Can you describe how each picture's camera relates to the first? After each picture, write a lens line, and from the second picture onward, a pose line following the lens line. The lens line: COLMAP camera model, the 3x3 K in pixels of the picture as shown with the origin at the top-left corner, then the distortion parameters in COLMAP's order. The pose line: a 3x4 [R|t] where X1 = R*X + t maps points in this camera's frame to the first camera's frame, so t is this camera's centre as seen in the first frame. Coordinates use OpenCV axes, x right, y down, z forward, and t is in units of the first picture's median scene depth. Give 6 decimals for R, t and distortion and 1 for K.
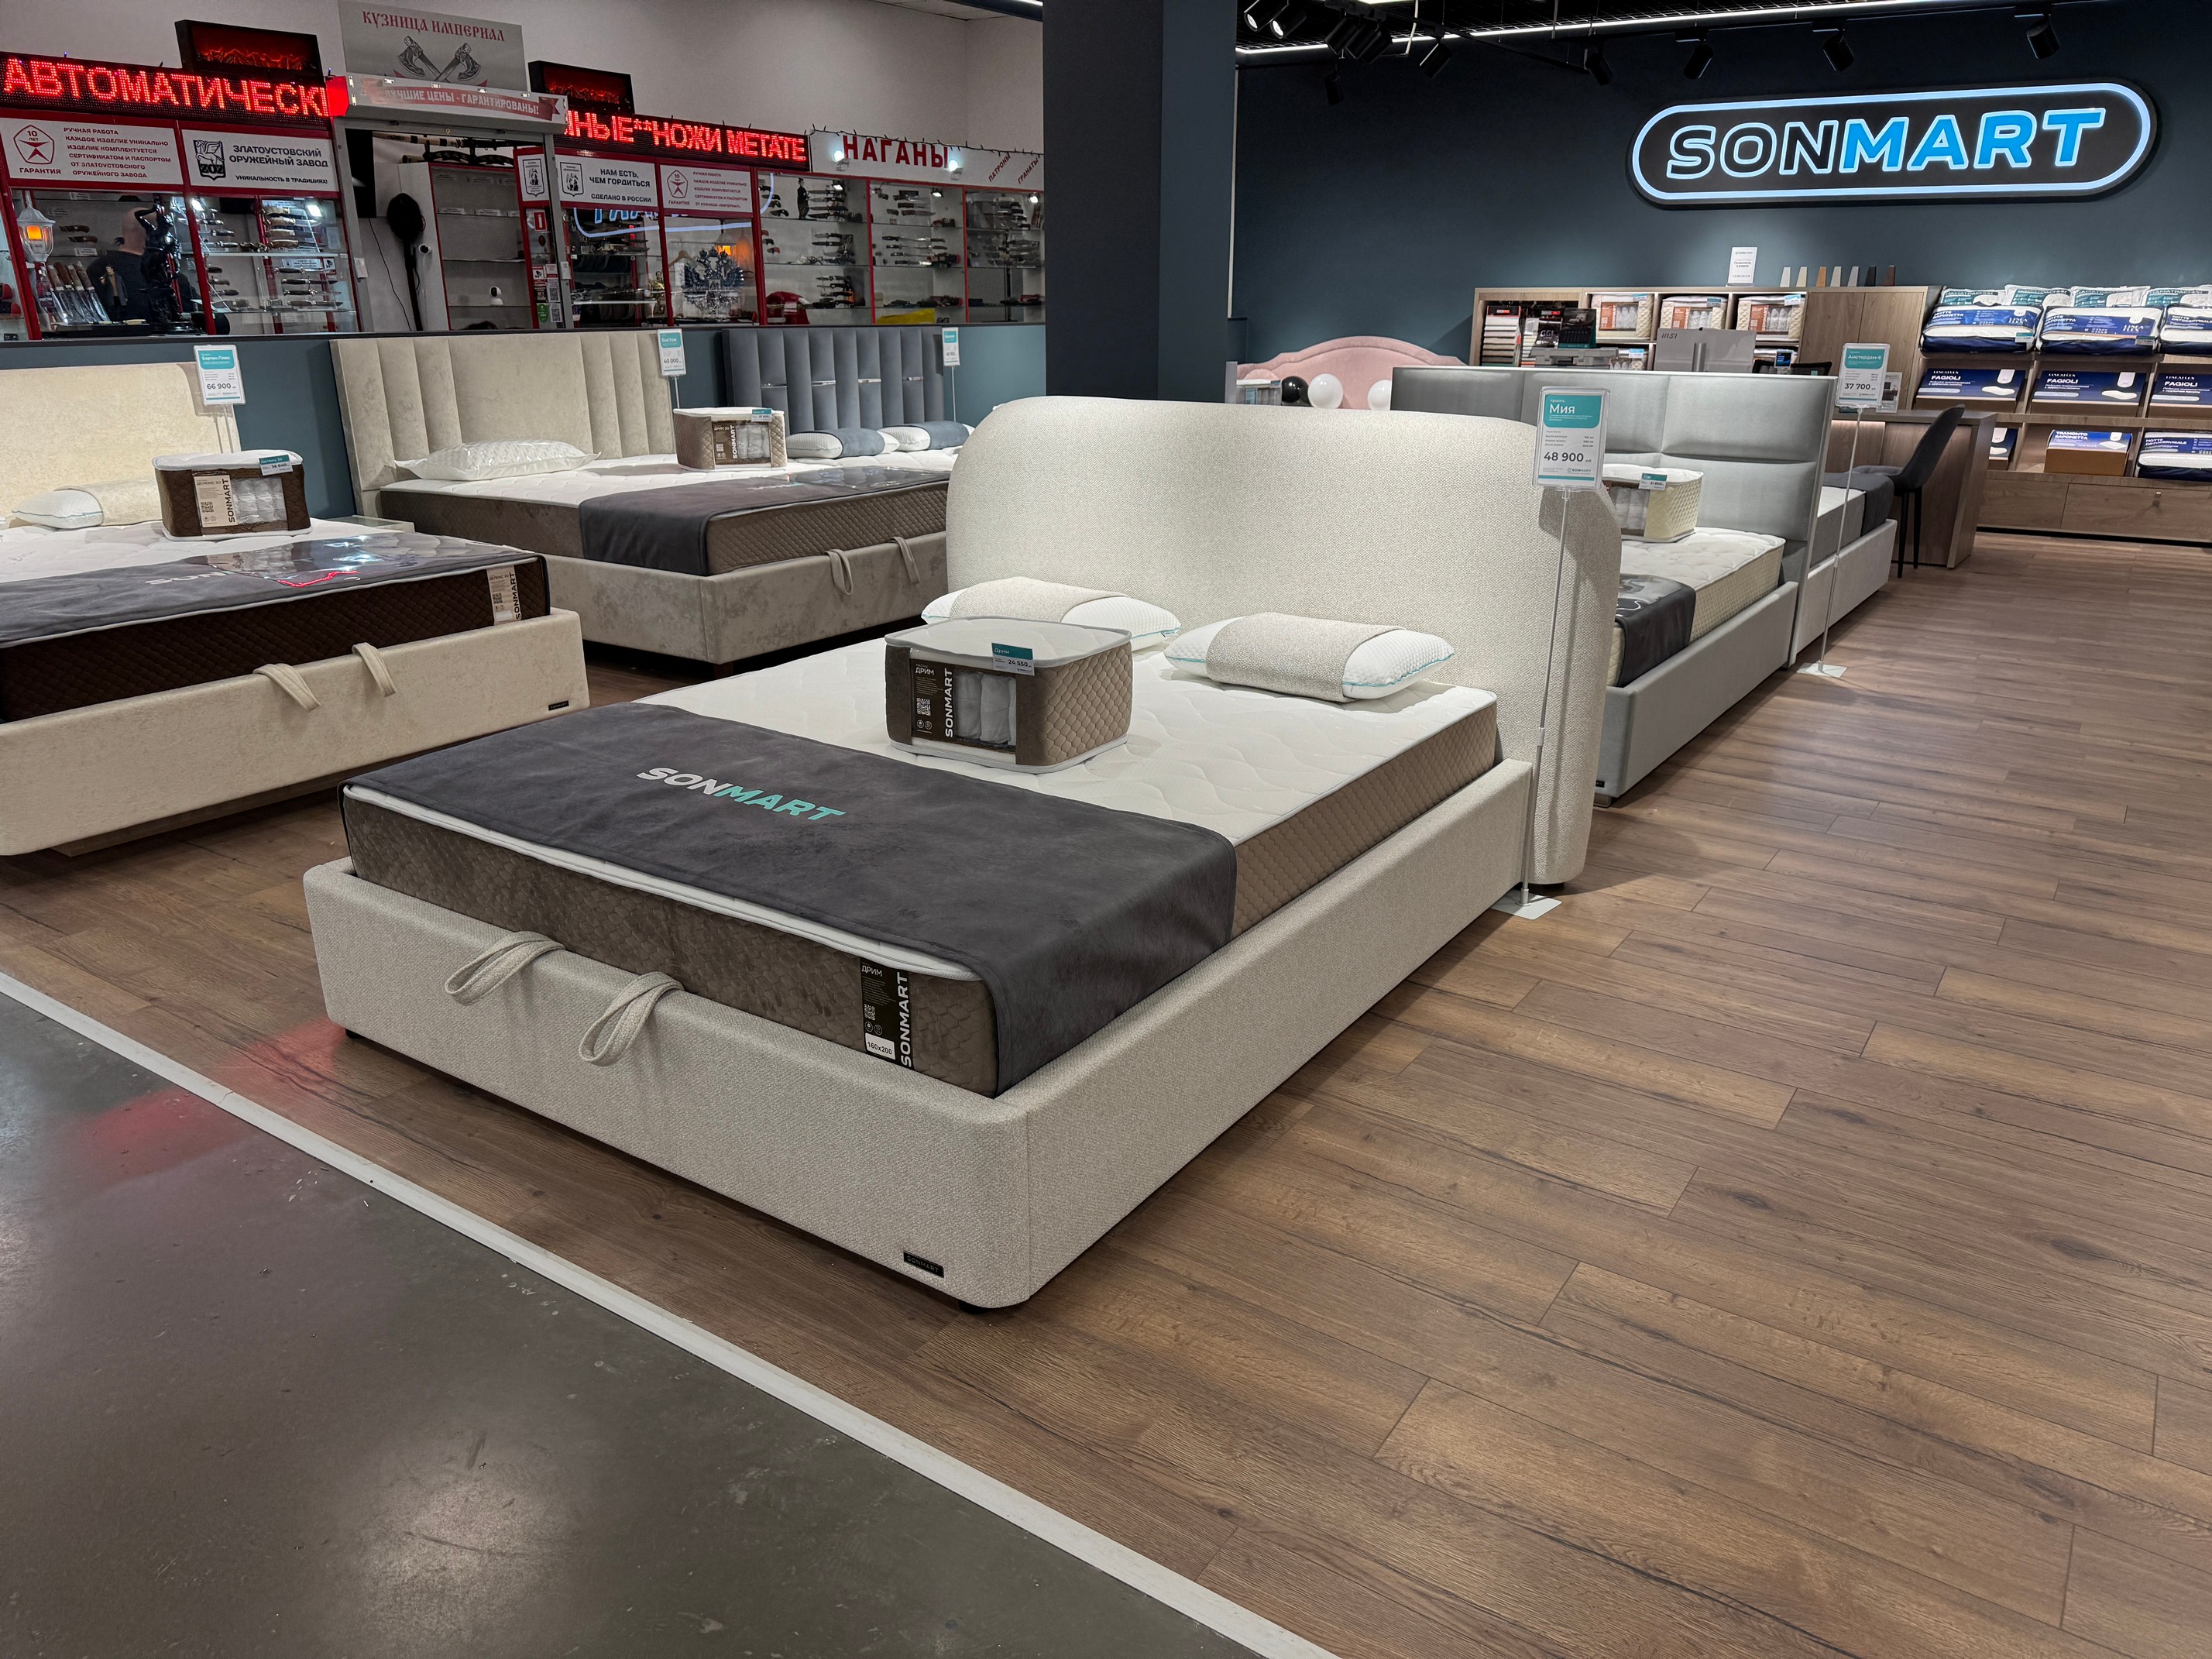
lens RADIAL K [[1565.6, 0, 1094.9], [0, 1565.6, 834.6], [0, 0, 1]] dist [0.027299, -0.033757]
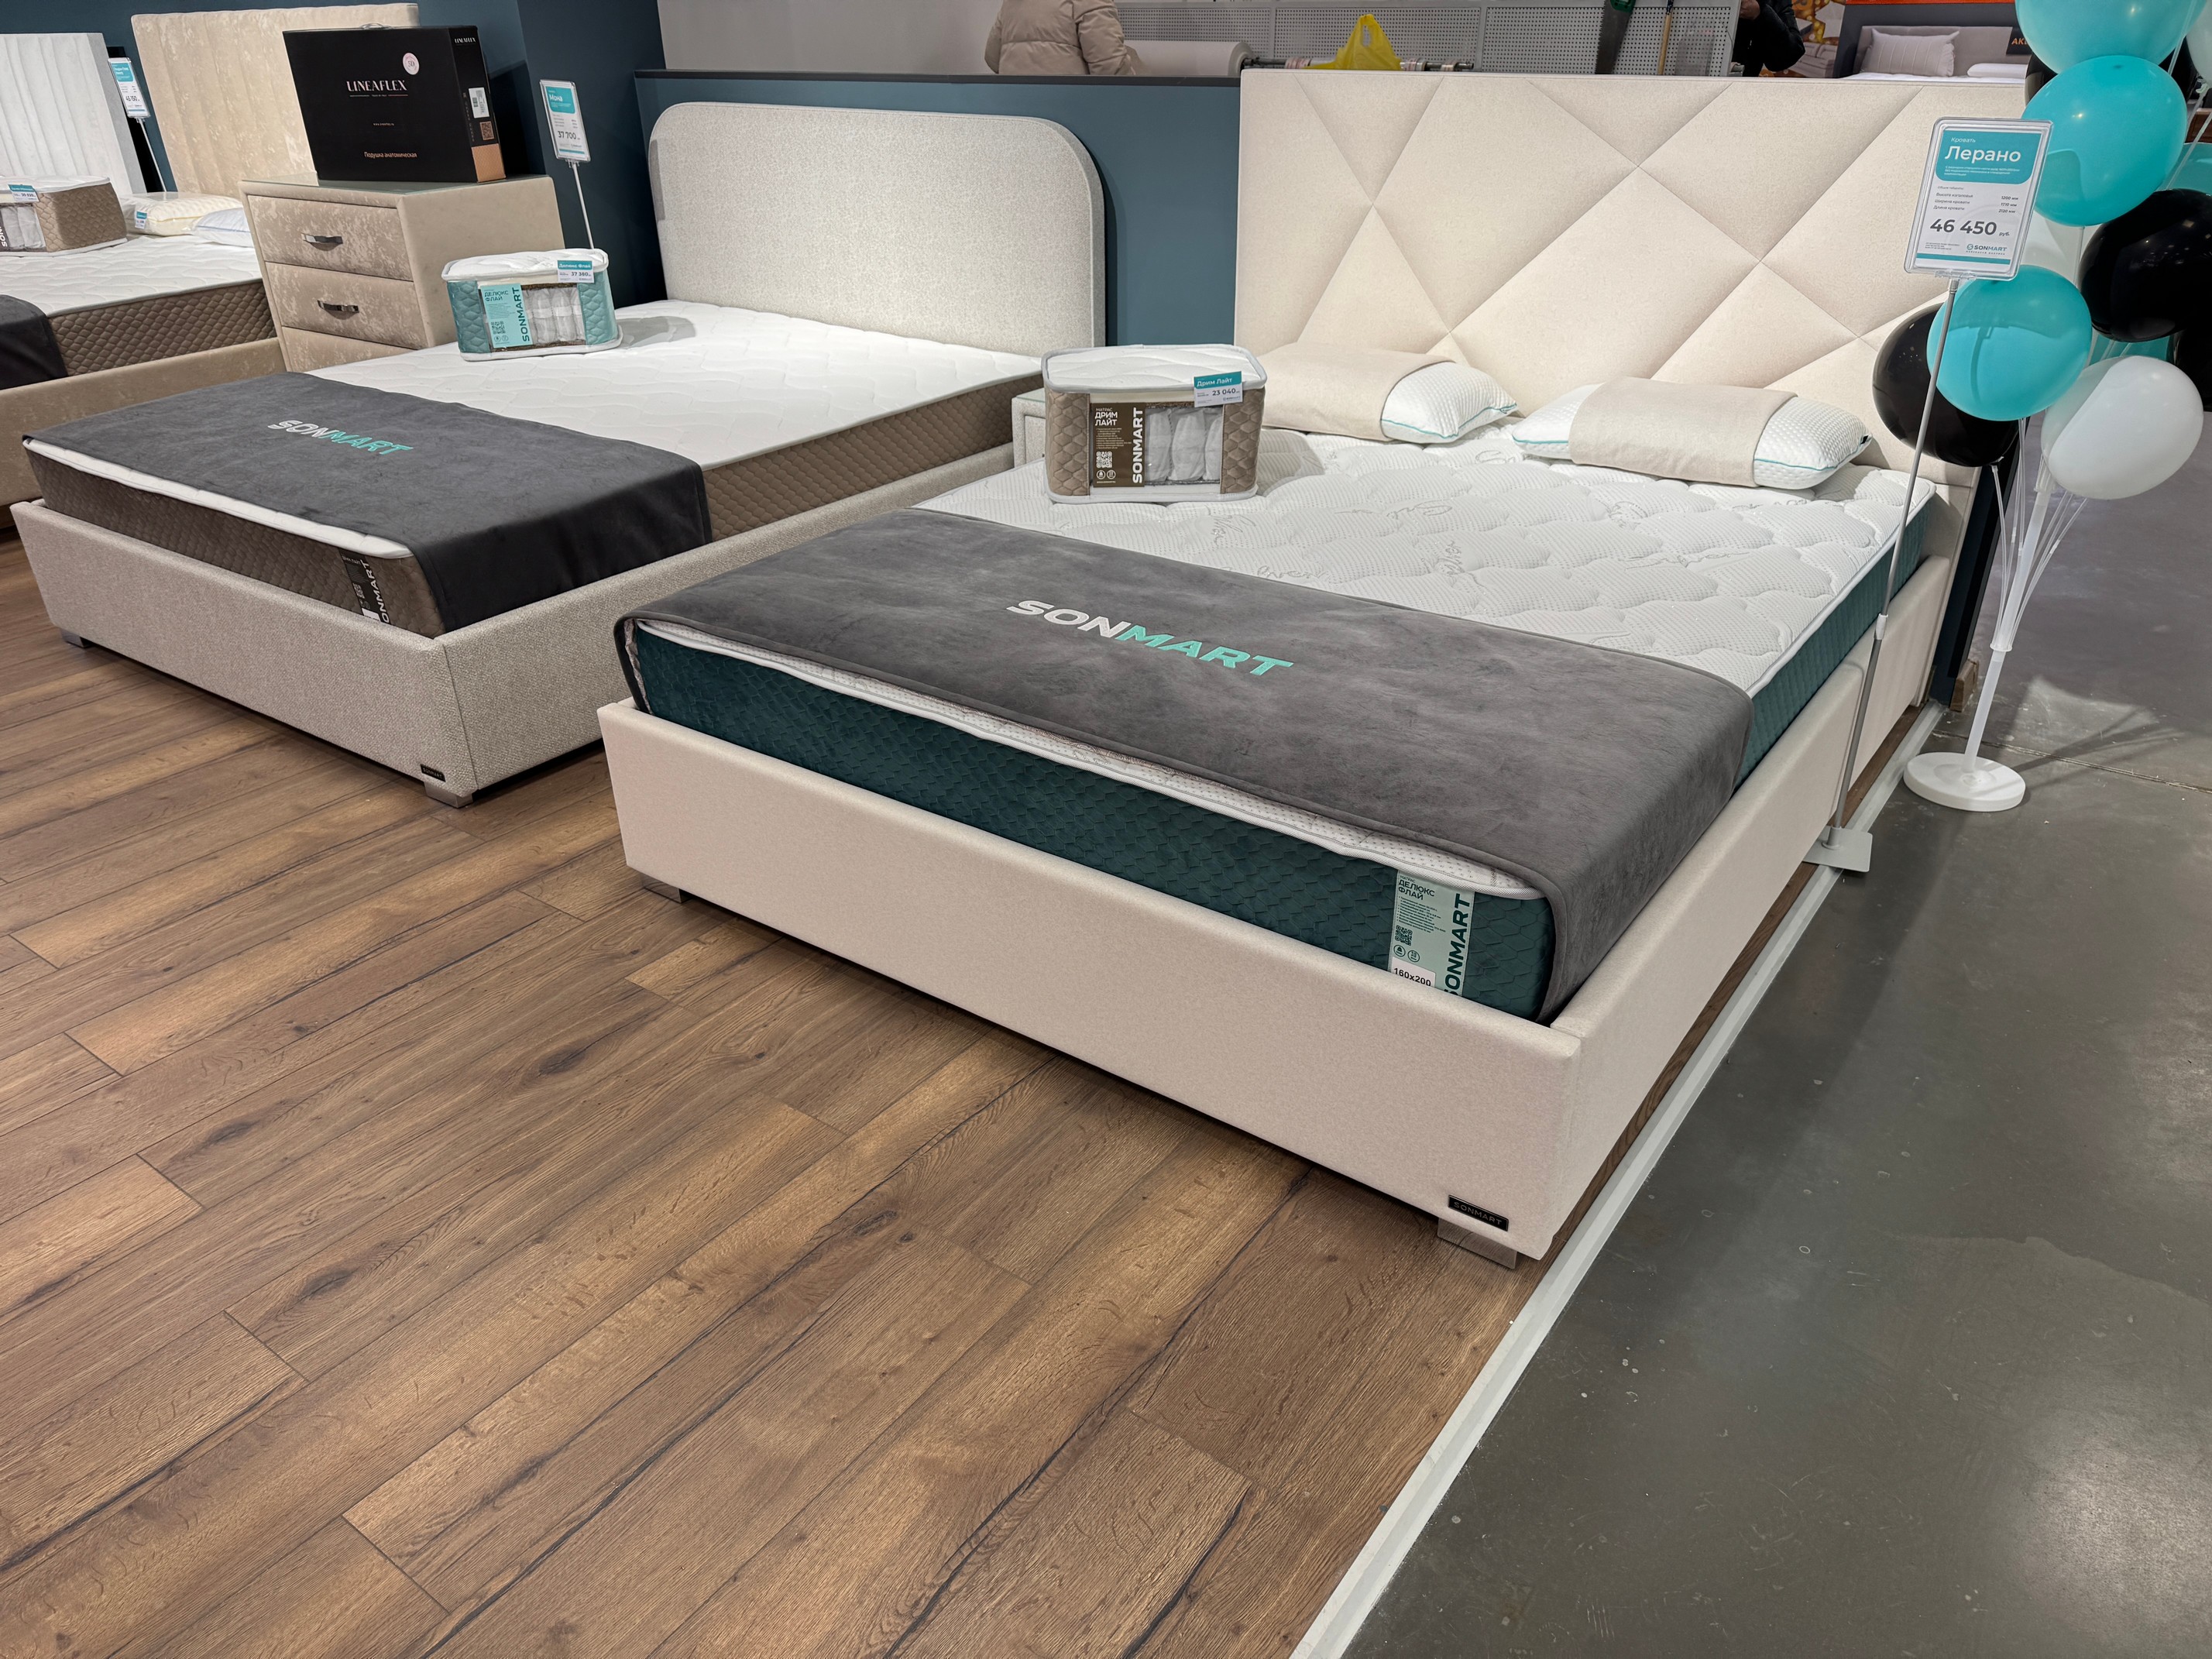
lens RADIAL K [[1523.2, 0, 1080.6], [0, 1523.2, 863.9], [0, 0, 1]] dist [0.037387, -0.050855]
pose [[0.038949, -0.491877, 0.869793, -0.028835], [0.347108, 0.822908, 0.449820, -0.036723], [-0.937016, 0.284392, 0.202785, 0.128371]]
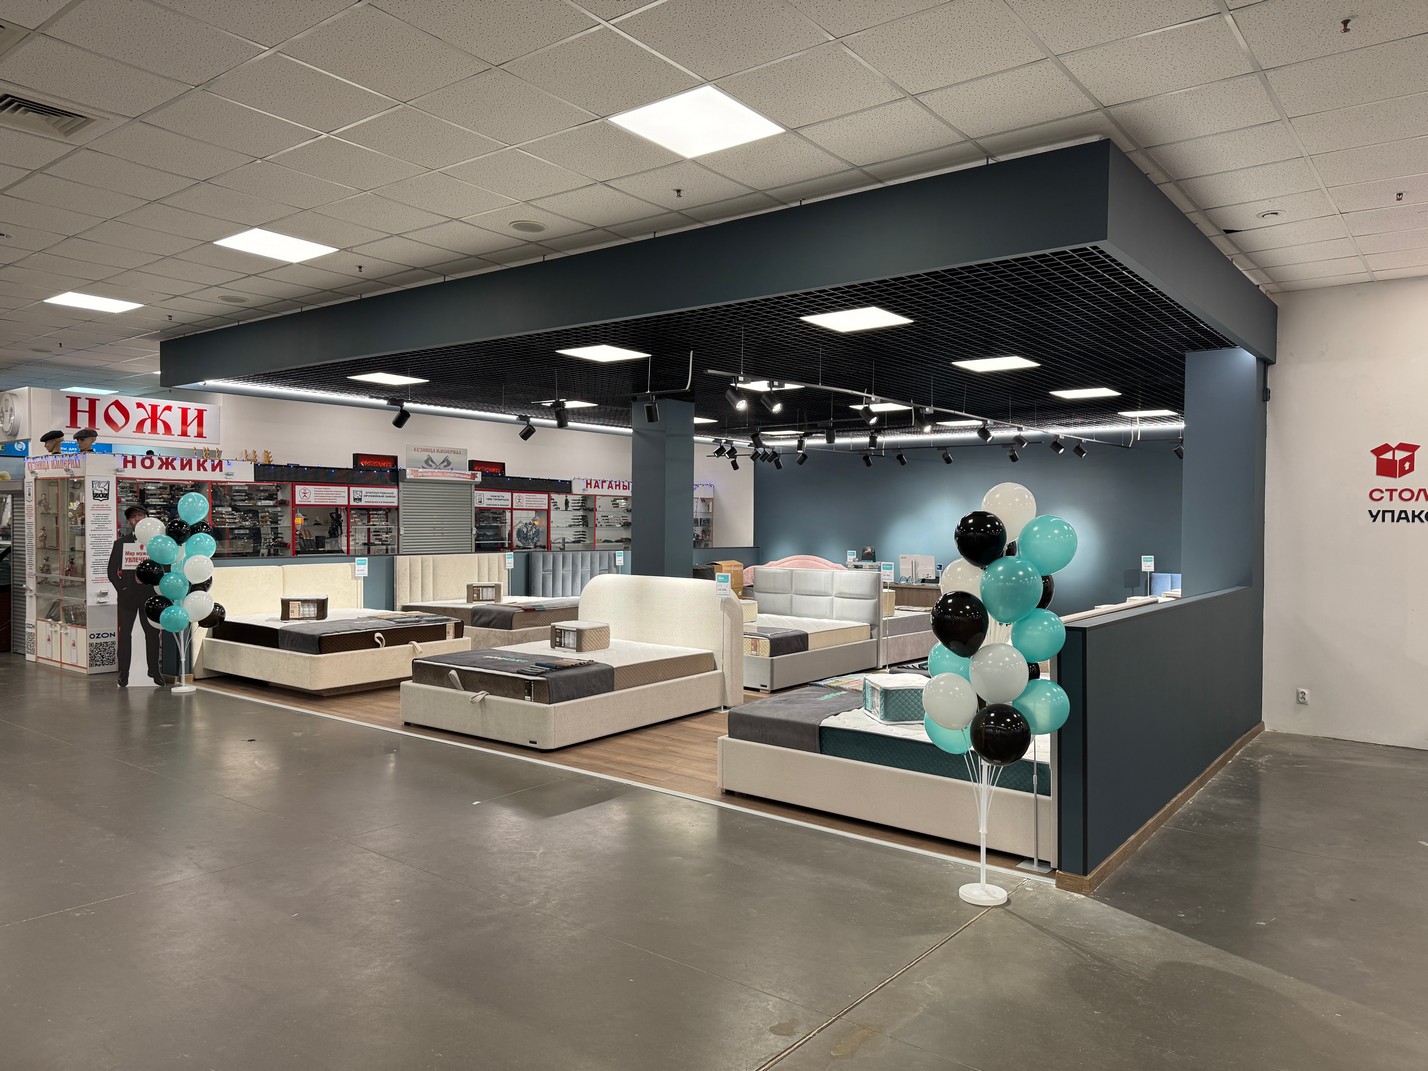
lens RADIAL K [[994.0, 0, 714.6], [0, 994.0, 542.2], [0, 0, 1]] dist [0.142733, -0.192195]
pose [[0.998202, 0.007746, -0.059444, 0.160626], [-0.025788, 0.950658, -0.309166, 0.162765], [0.054116, 0.310143, 0.949149, -0.545858]]
